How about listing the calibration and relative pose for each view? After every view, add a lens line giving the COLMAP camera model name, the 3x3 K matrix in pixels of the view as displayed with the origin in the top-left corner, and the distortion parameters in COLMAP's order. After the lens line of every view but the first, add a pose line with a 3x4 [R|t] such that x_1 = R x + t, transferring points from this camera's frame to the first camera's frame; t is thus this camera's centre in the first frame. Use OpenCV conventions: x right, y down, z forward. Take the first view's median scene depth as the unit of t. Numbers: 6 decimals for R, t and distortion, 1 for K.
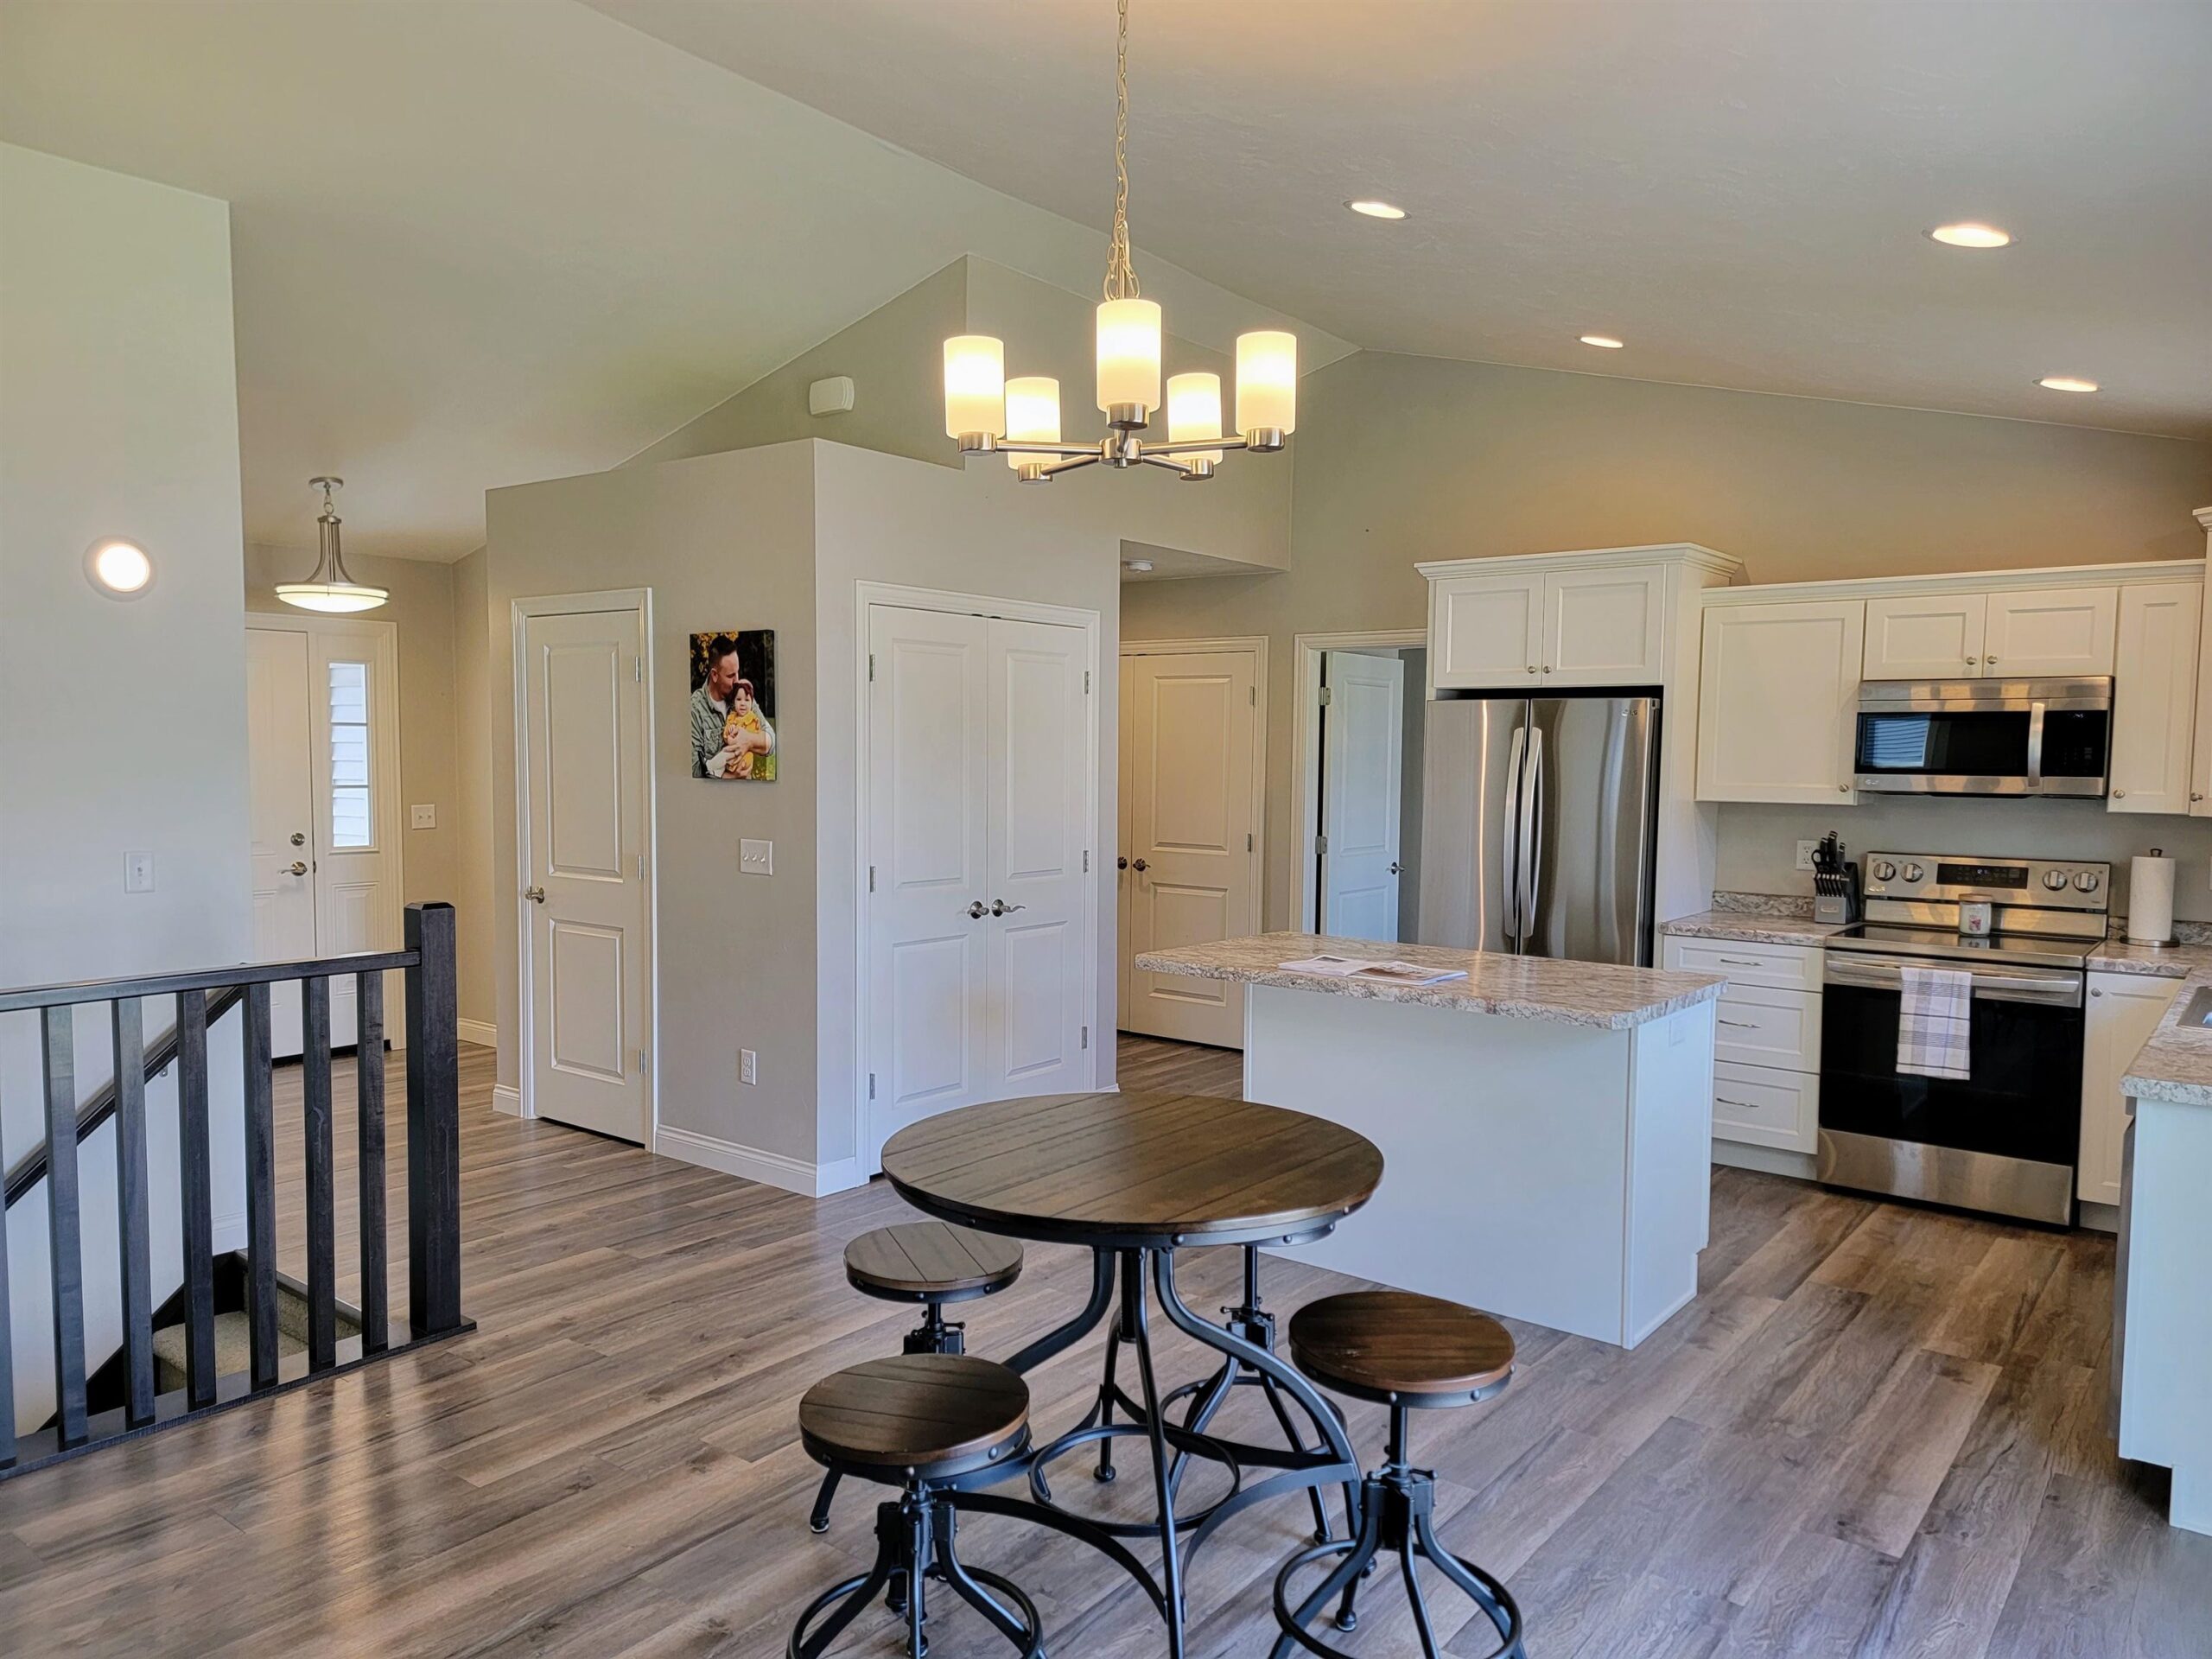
lens RADIAL K [[1529.7, 0, 1103.6], [0, 1529.7, 849.4], [0, 0, 1]] dist [0.081161, -0.062972]
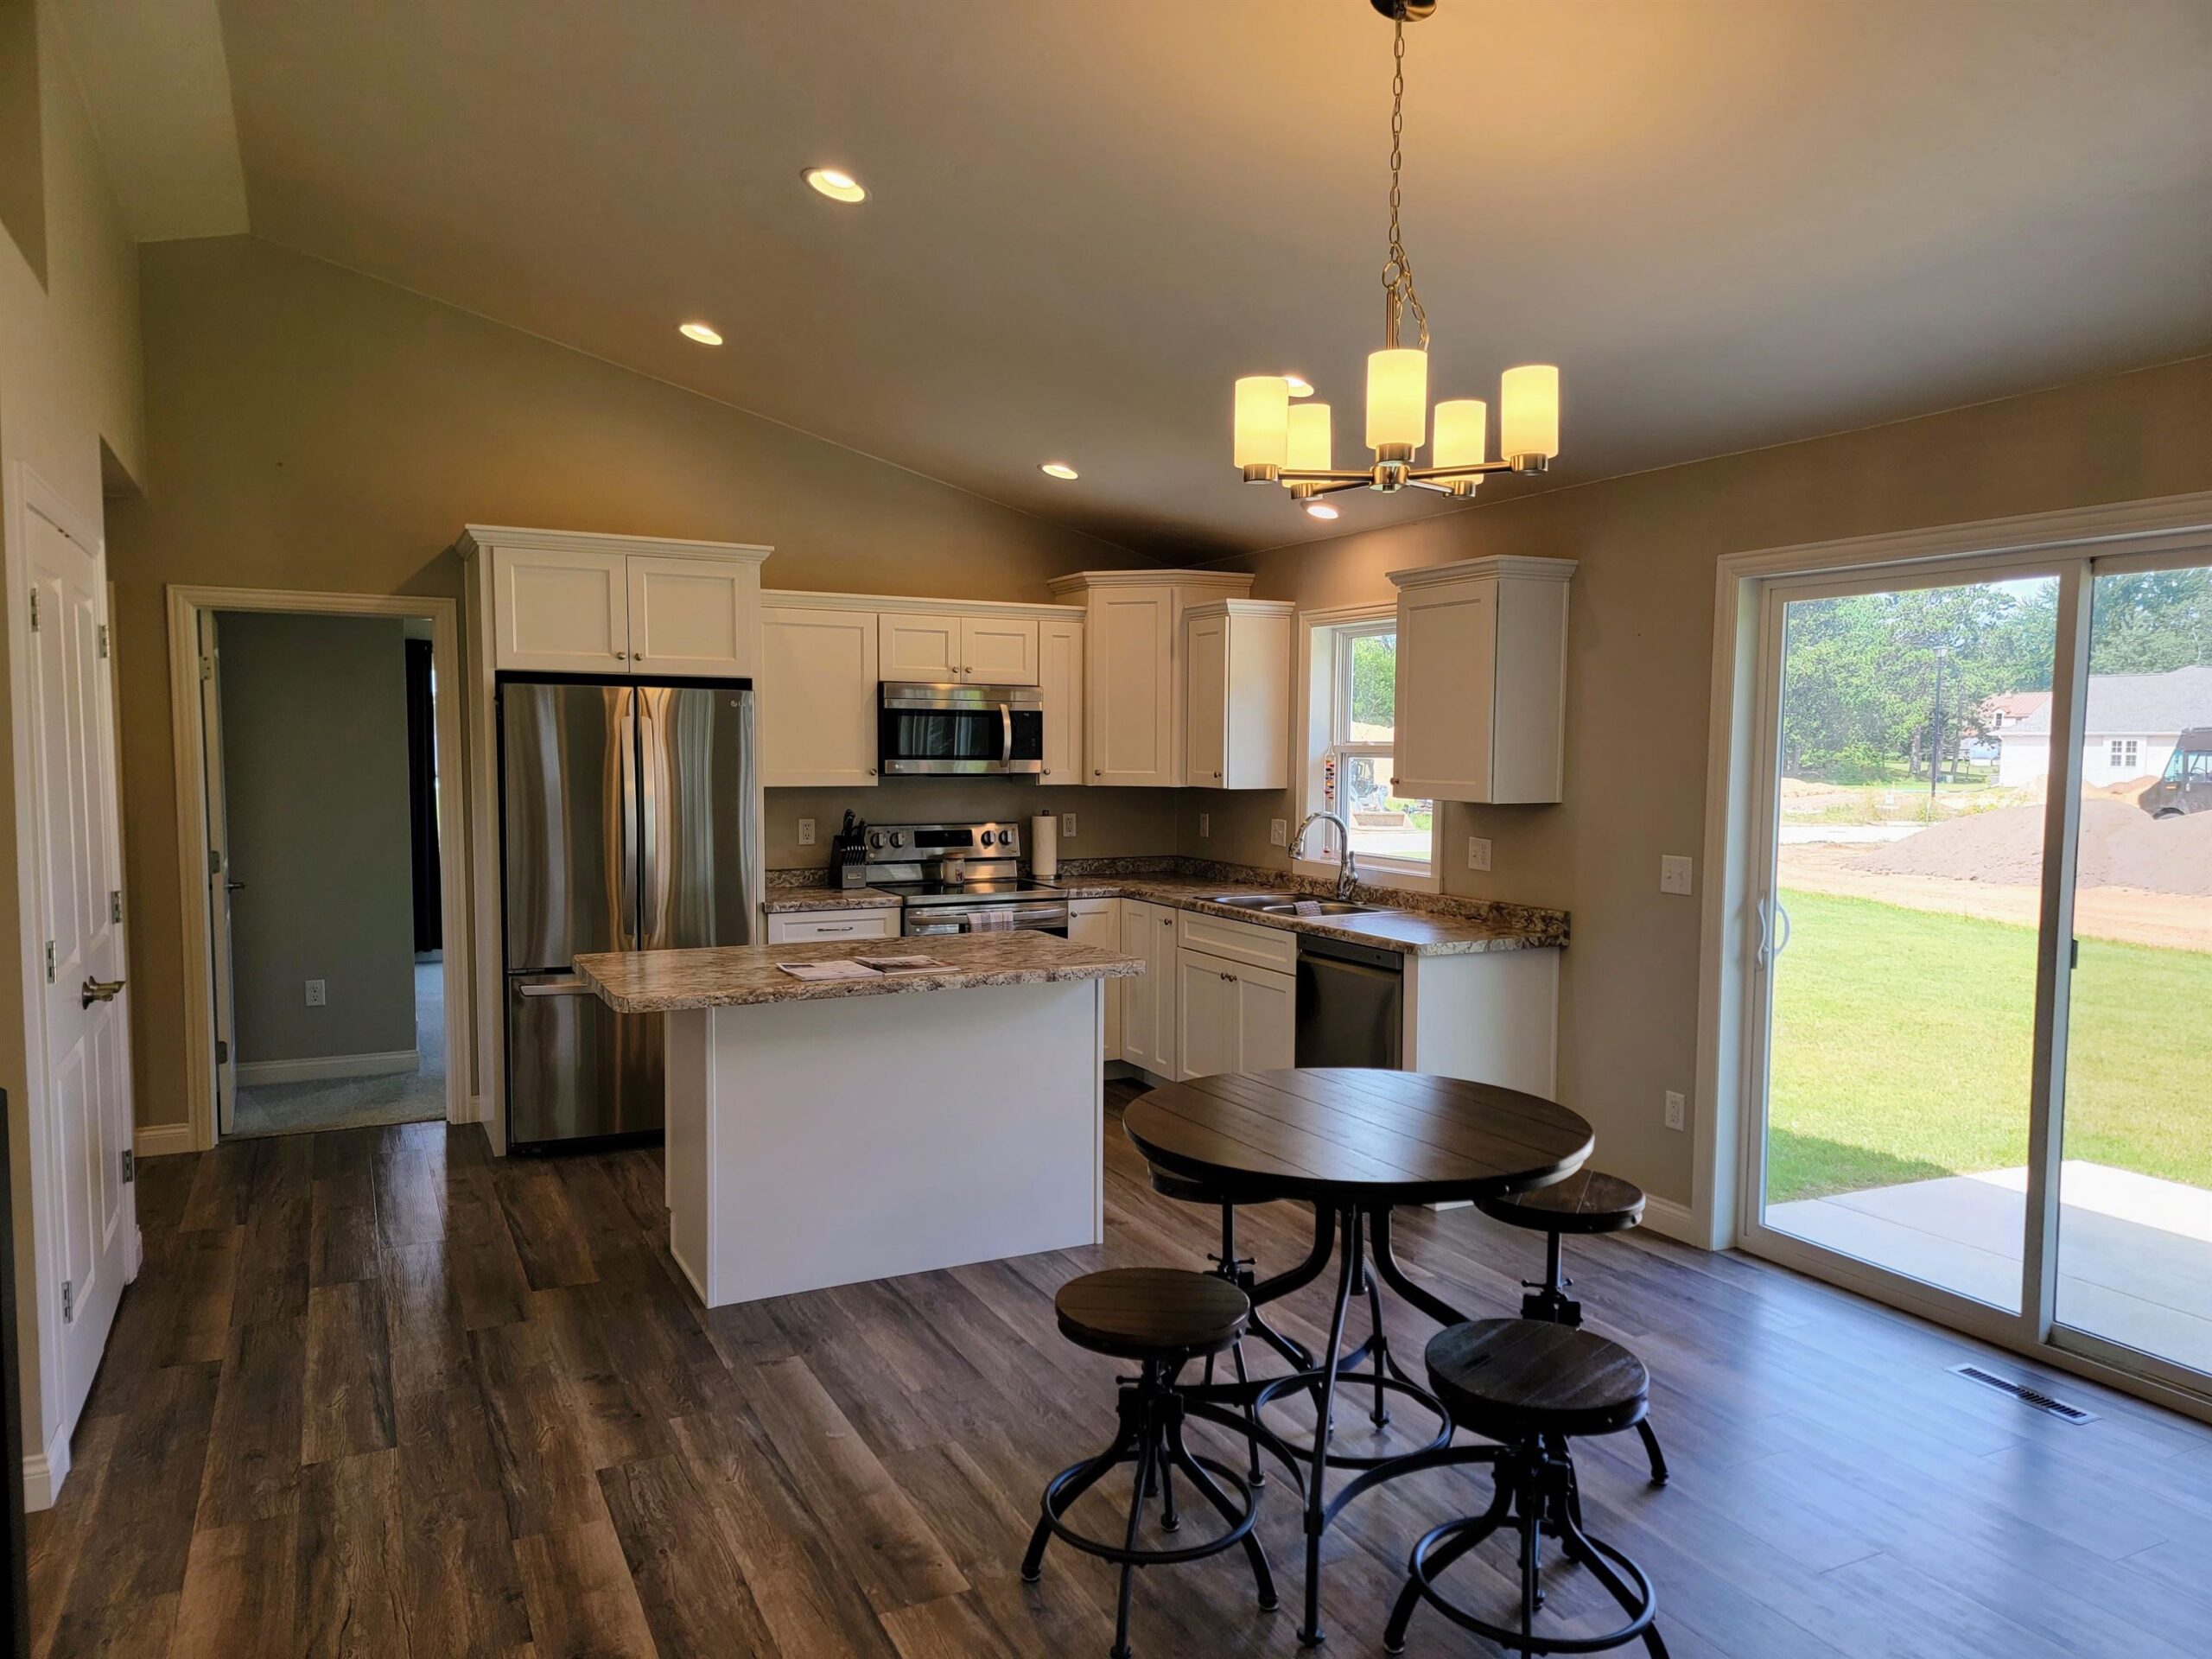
lens RADIAL K [[1529.7, 0, 1115.4], [0, 1529.7, 859.0], [0, 0, 1]] dist [0.081161, -0.062972]
pose [[0.414651, -0.078212, 0.906613, -0.633471], [0.059168, 0.996509, 0.058906, -0.038878], [-0.908055, 0.029217, 0.417830, 0.429573]]
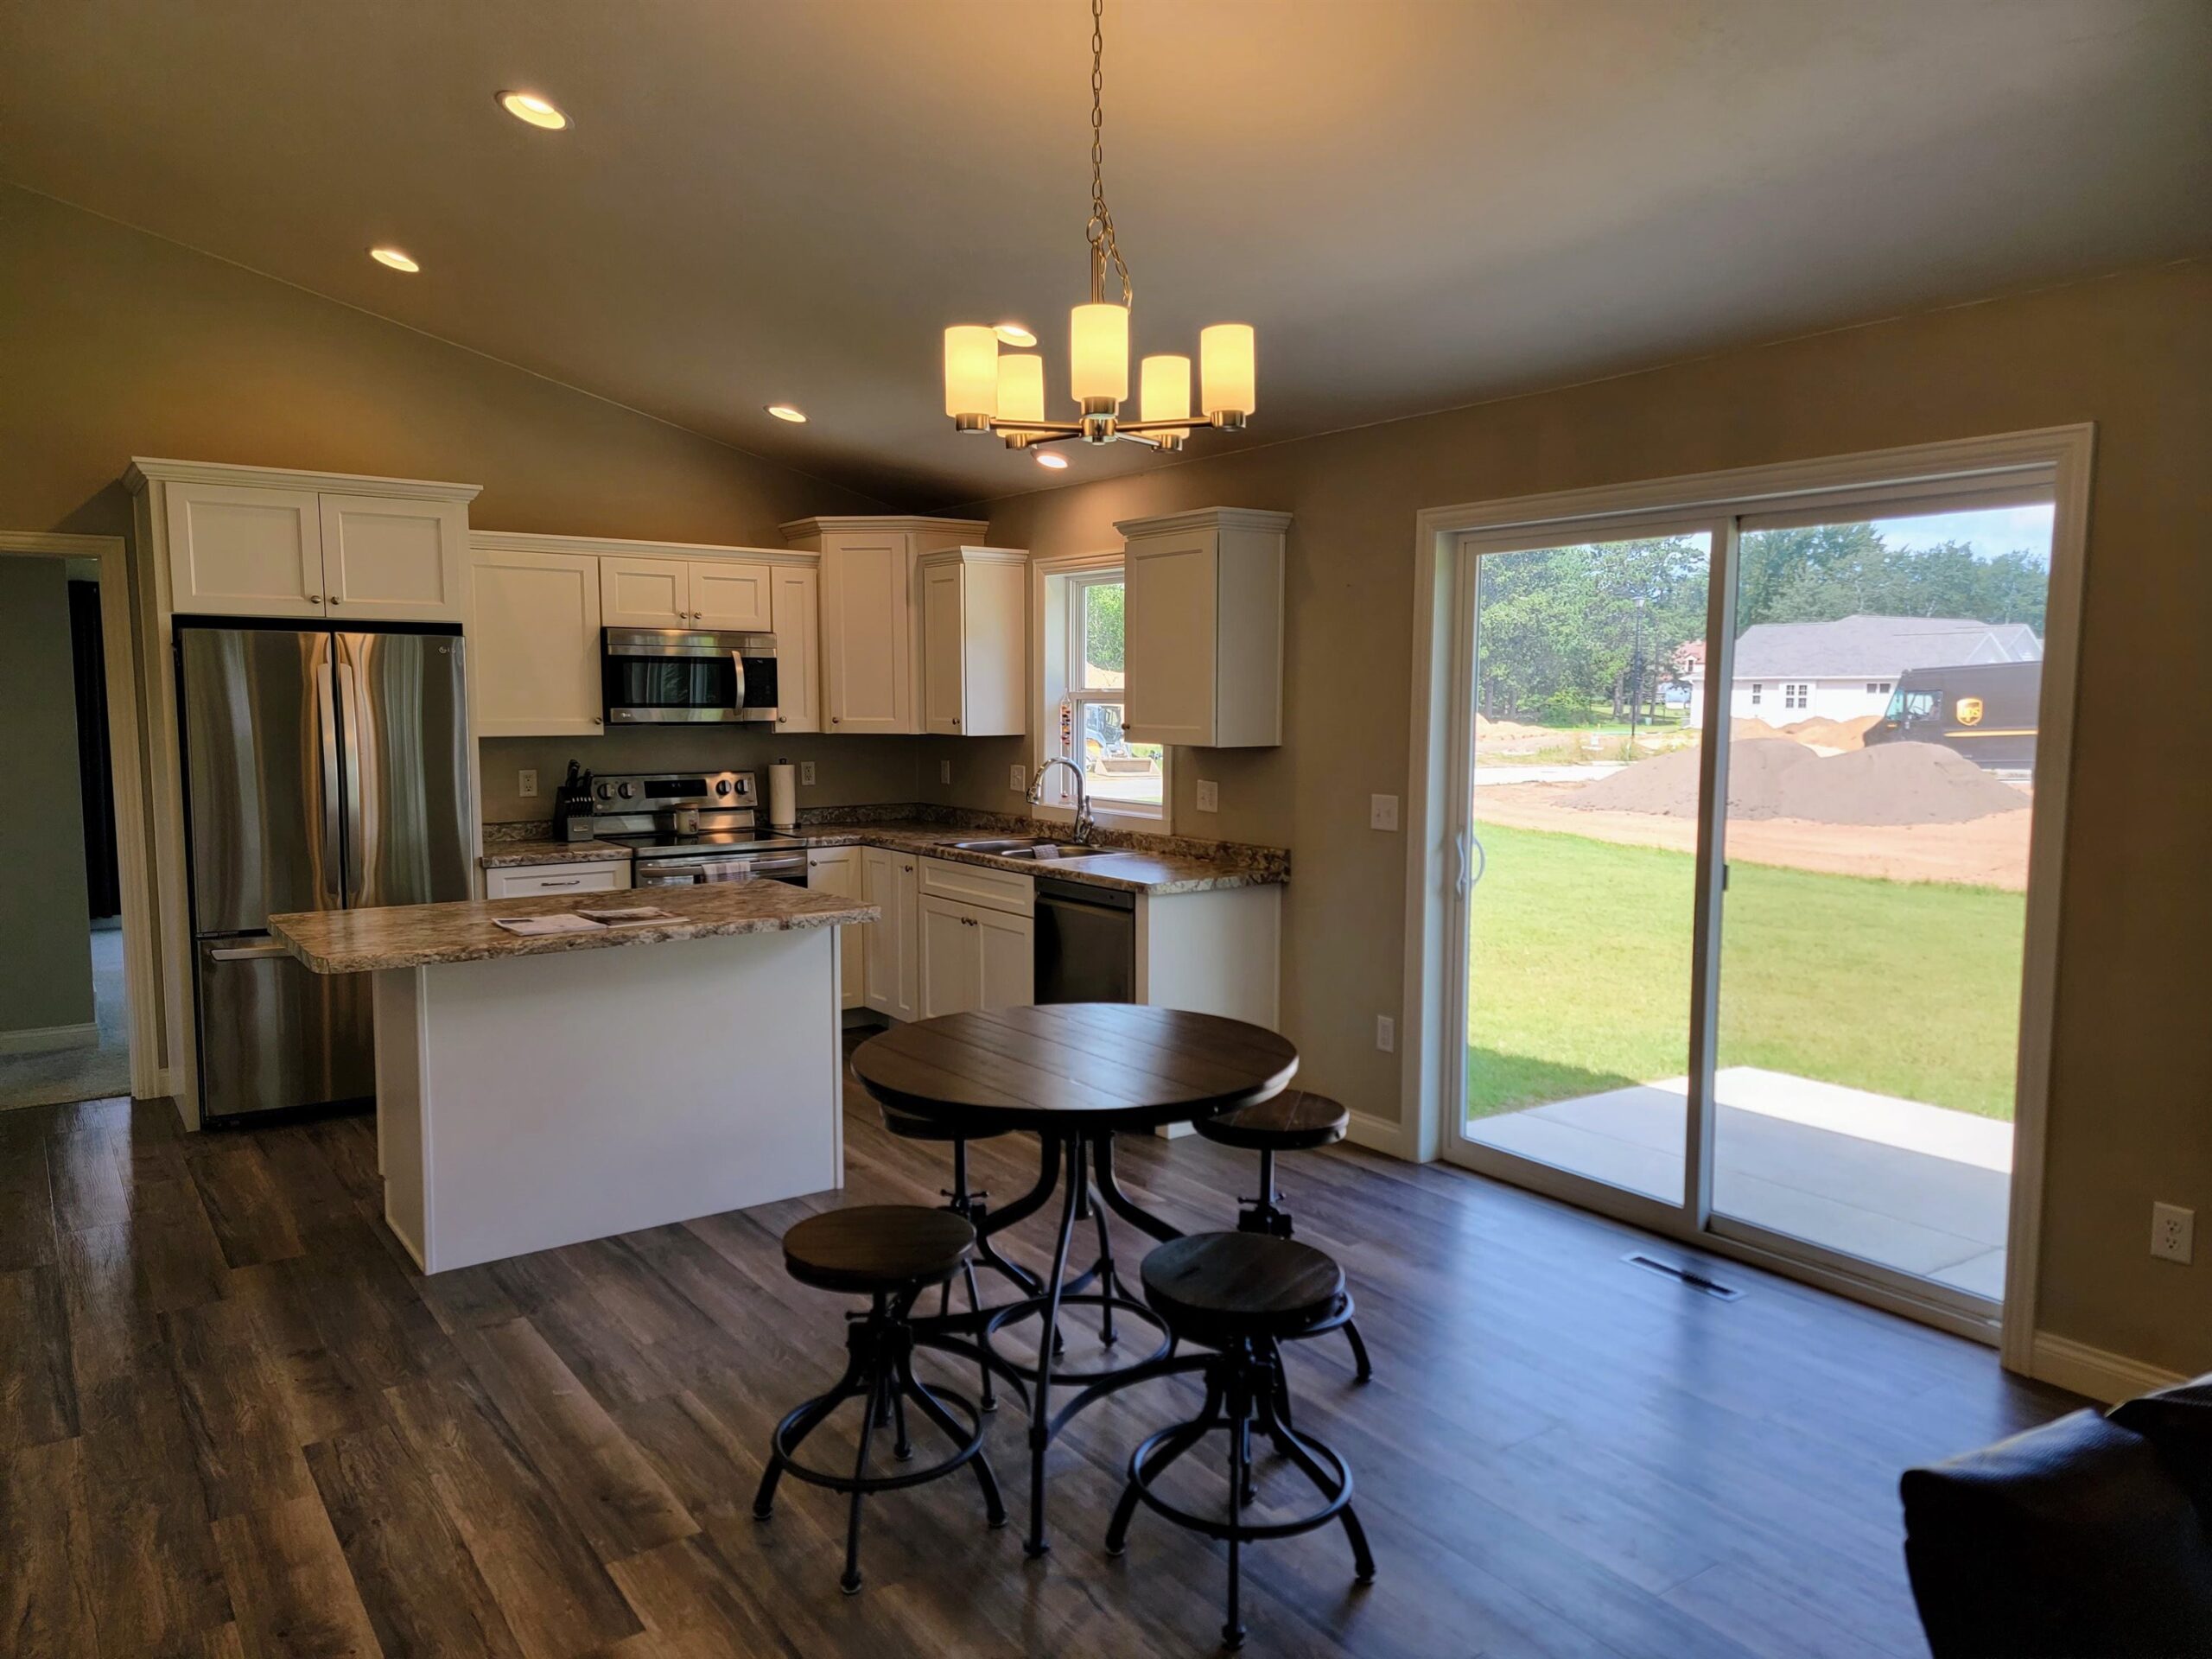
lens RADIAL K [[1529.7, 0, 1084.3], [0, 1529.7, 838.2], [0, 0, 1]] dist [0.081161, -0.062972]
pose [[0.283222, -0.103276, 0.953477, -0.641561], [0.066472, 0.993908, 0.087911, -0.036611], [-0.956748, 0.038481, 0.288362, 0.411005]]
